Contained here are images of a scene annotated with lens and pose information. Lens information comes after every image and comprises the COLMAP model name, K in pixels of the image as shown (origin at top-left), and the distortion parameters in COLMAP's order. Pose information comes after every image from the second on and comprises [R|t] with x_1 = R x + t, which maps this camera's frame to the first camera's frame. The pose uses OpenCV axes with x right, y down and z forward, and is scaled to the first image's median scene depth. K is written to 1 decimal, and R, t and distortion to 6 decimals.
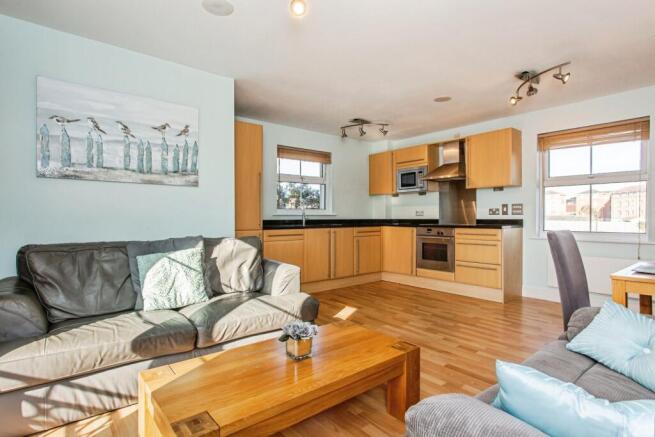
lens RADIAL K [[350.6, 0, 329.3], [0, 350.6, 208.1], [0, 0, 1]] dist [-0.000513, 0.000113]
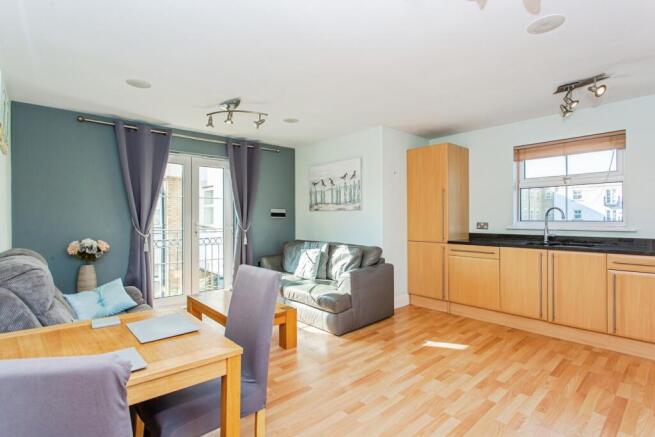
lens RADIAL K [[324.4, 0, 327.5], [0, 324.4, 218.5], [0, 0, 1]] dist [-0.004896, -0.000148]
pose [[0.013564, 0.000021, -0.999908, 0.642966], [0.026936, 0.999637, 0.000387, -0.018443], [0.999545, -0.026939, 0.013559, 0.535251]]
